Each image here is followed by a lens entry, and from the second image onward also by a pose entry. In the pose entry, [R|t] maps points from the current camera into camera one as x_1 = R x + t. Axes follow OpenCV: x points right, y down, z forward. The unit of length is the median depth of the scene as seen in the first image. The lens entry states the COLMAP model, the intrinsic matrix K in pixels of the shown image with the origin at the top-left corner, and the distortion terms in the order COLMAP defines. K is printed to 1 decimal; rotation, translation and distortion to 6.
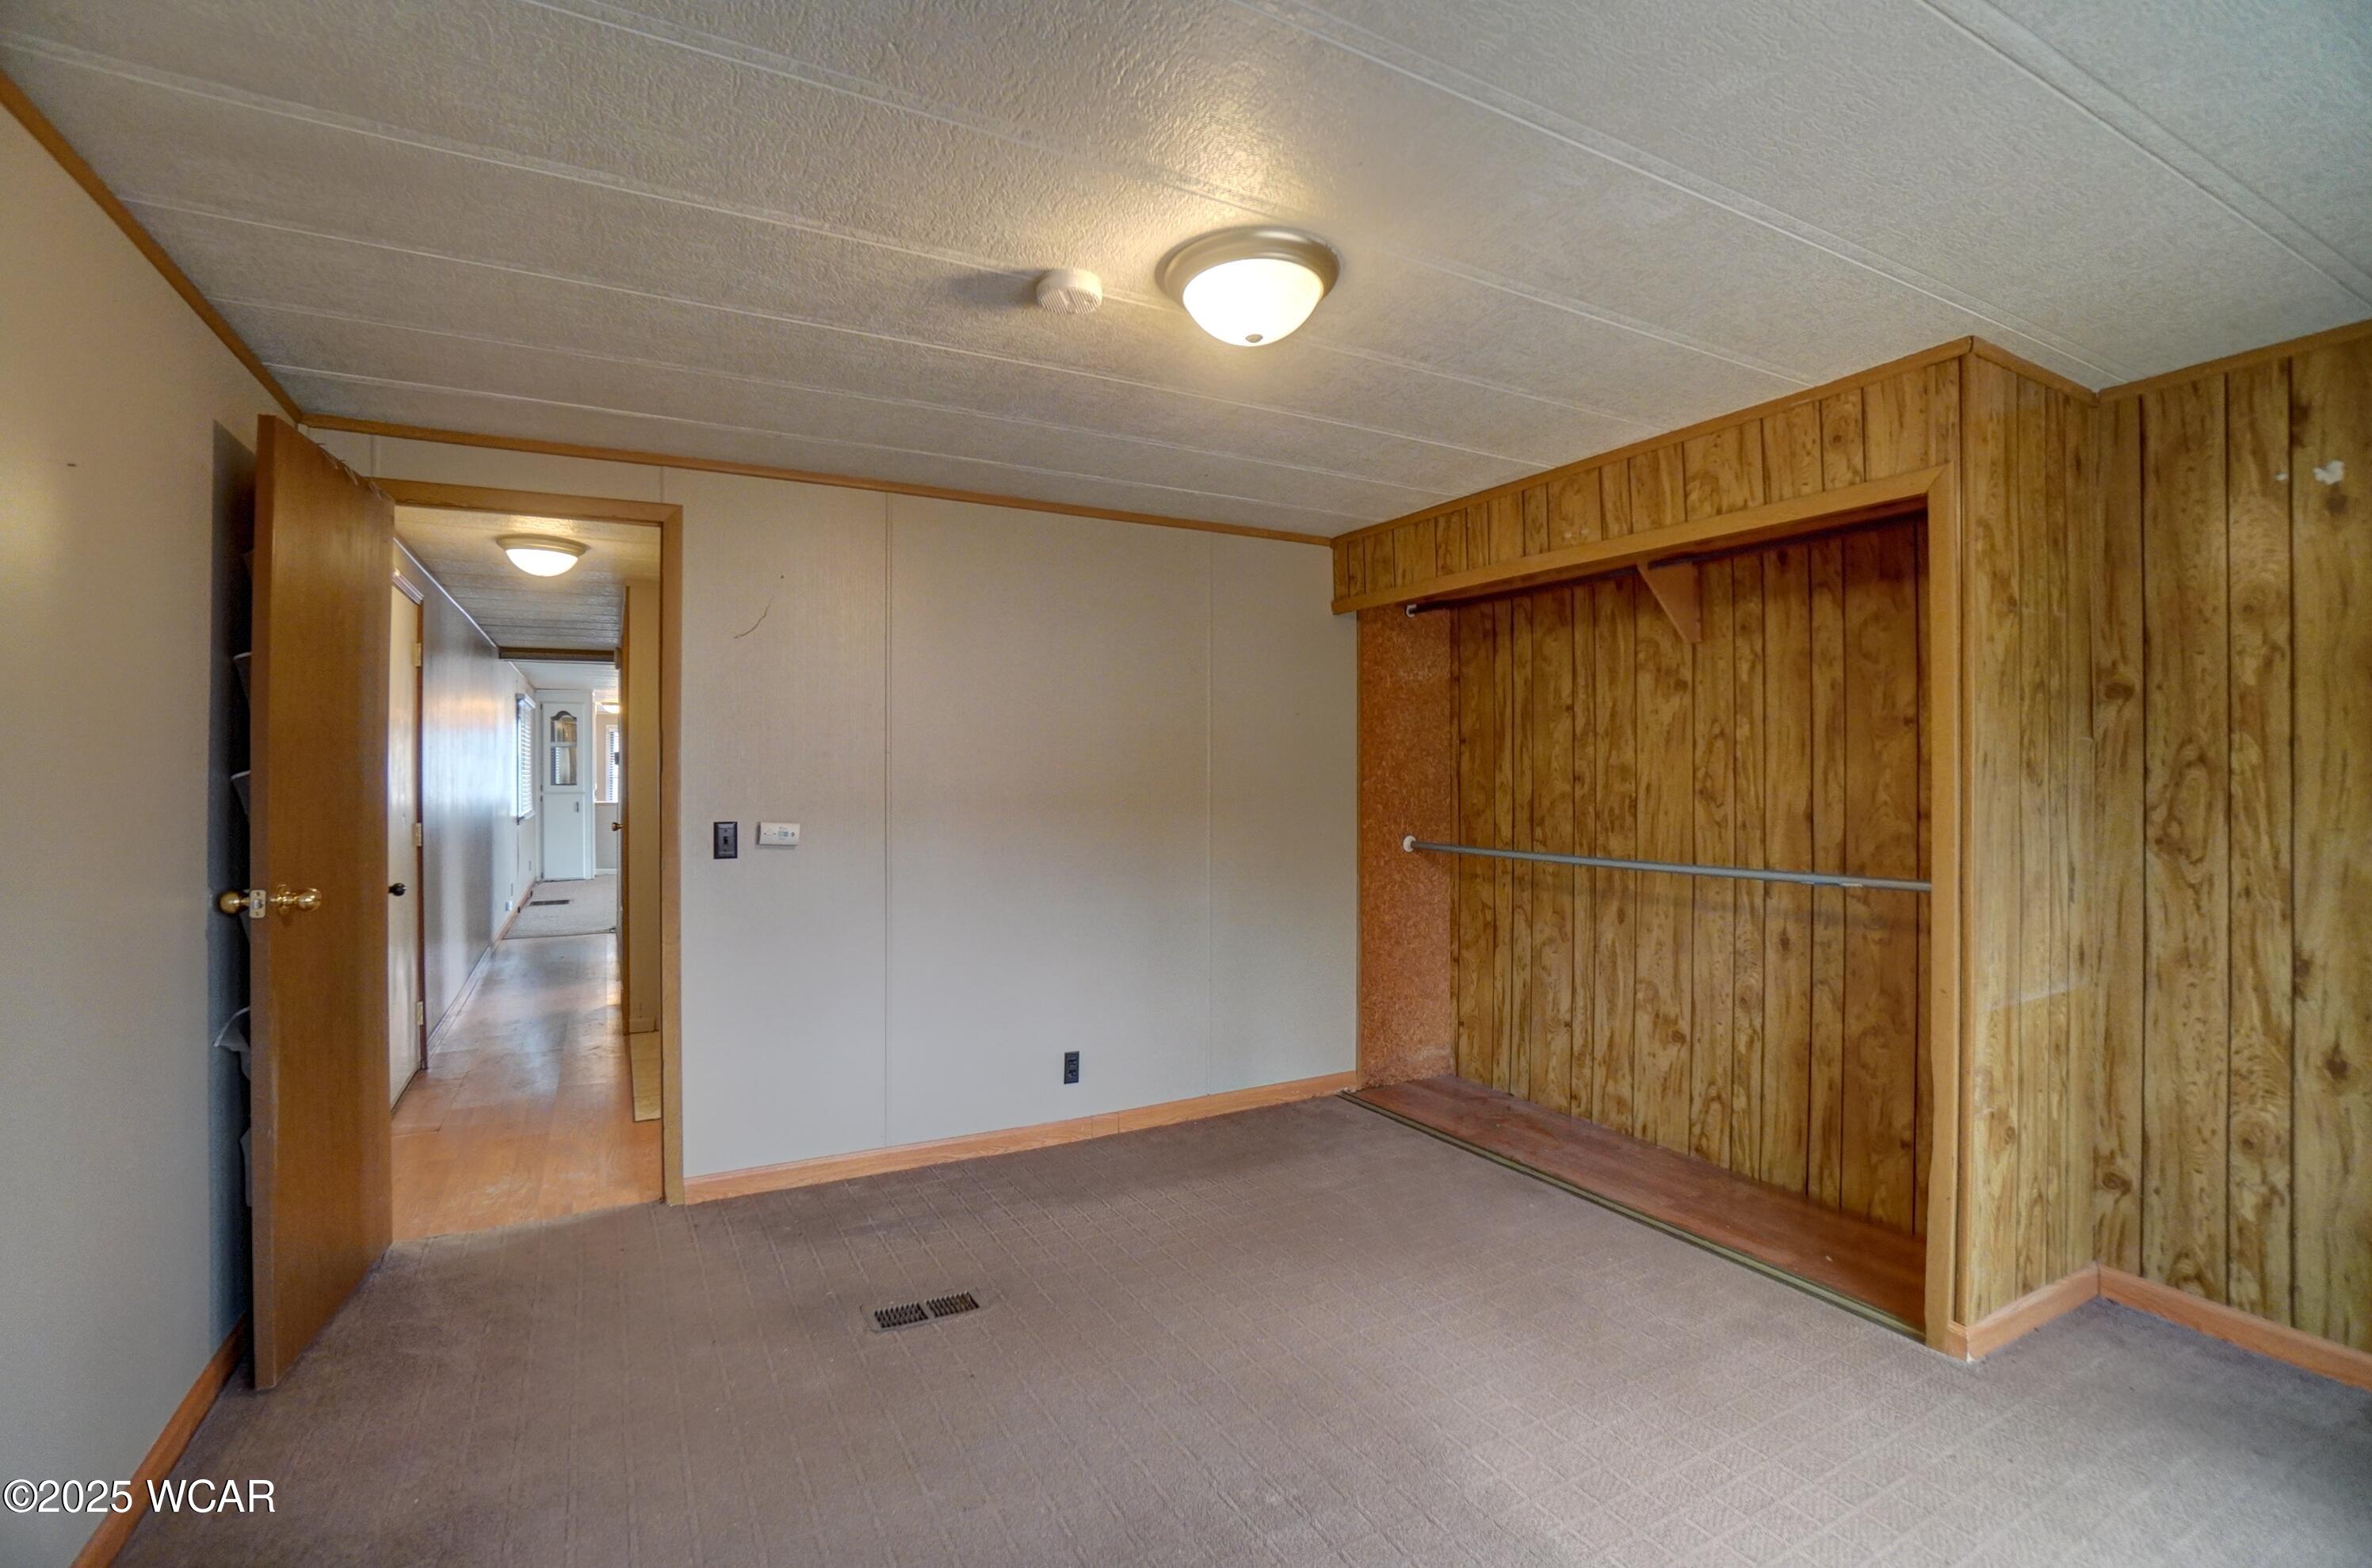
lens RADIAL K [[1053.7, 0, 1142.7], [0, 1053.7, 777.6], [0, 0, 1]] dist [-0.061754, 0.021330]
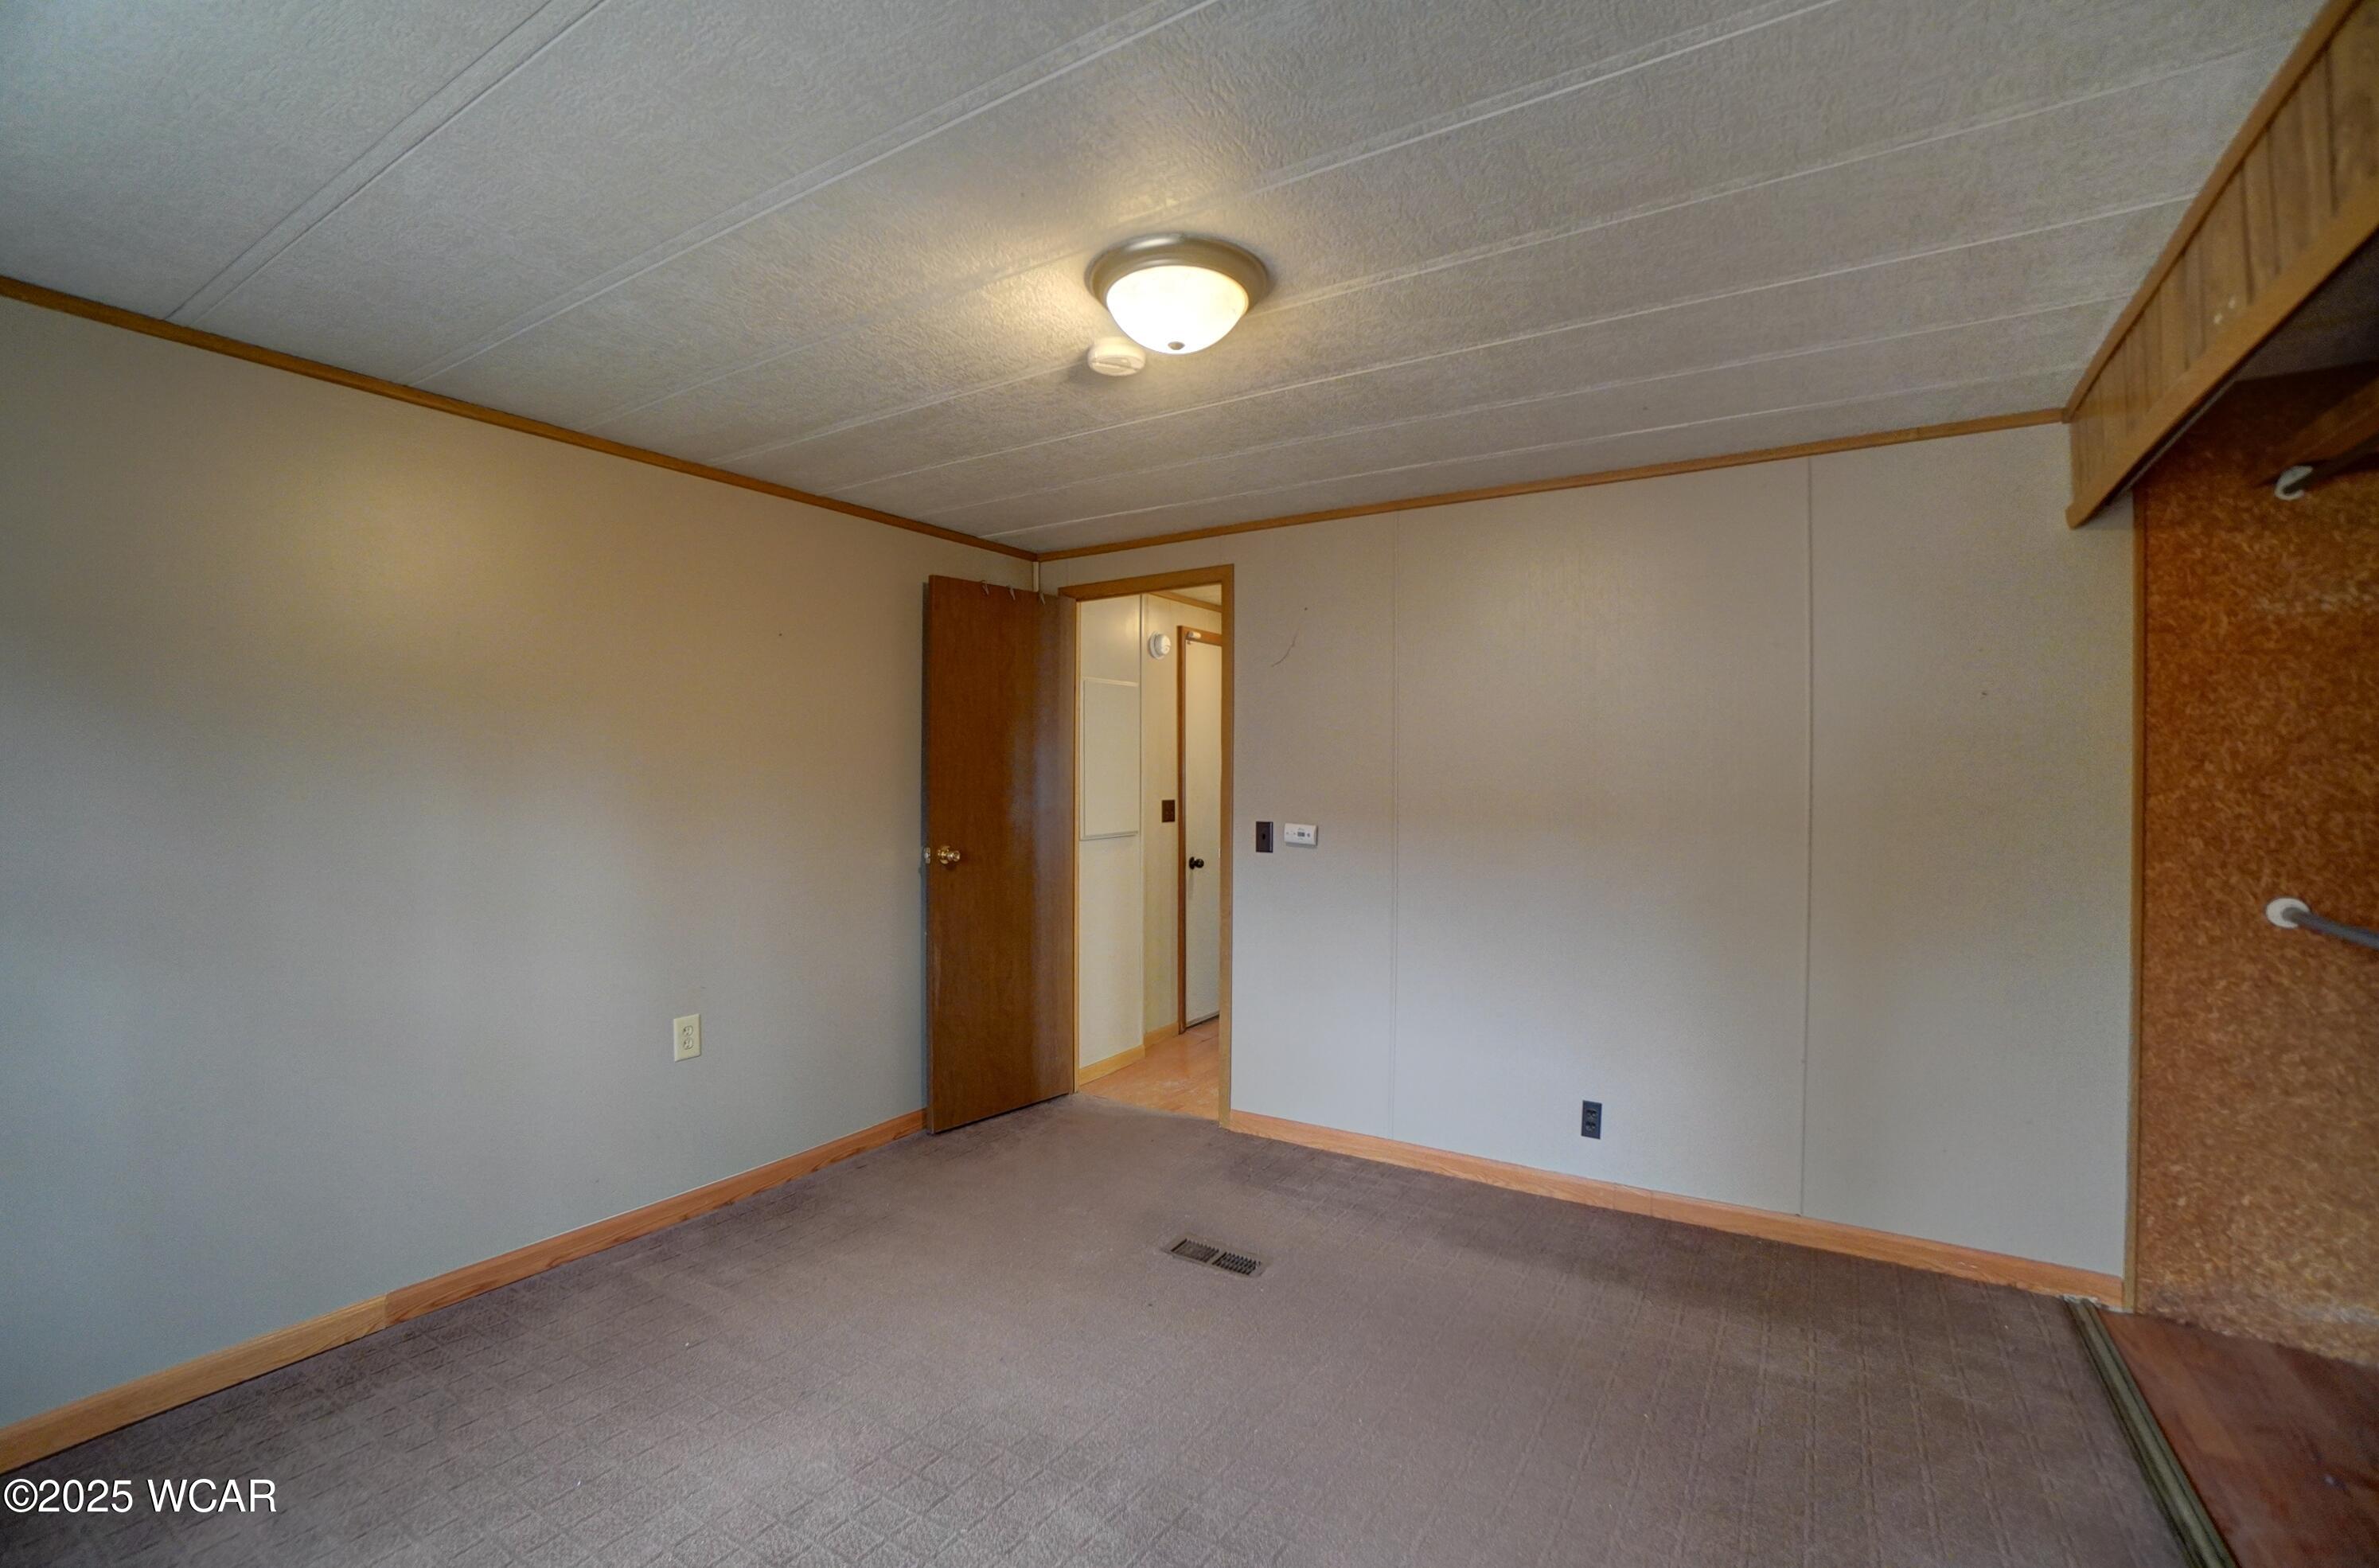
lens RADIAL K [[1056.9, 0, 1164.1], [0, 1056.9, 780.3], [0, 0, 1]] dist [-0.061754, 0.021330]
pose [[0.480890, 0.002897, -0.876776, 0.546153], [-0.005257, 0.999986, 0.000421, -0.004196], [0.876765, 0.004407, 0.480899, 0.286746]]
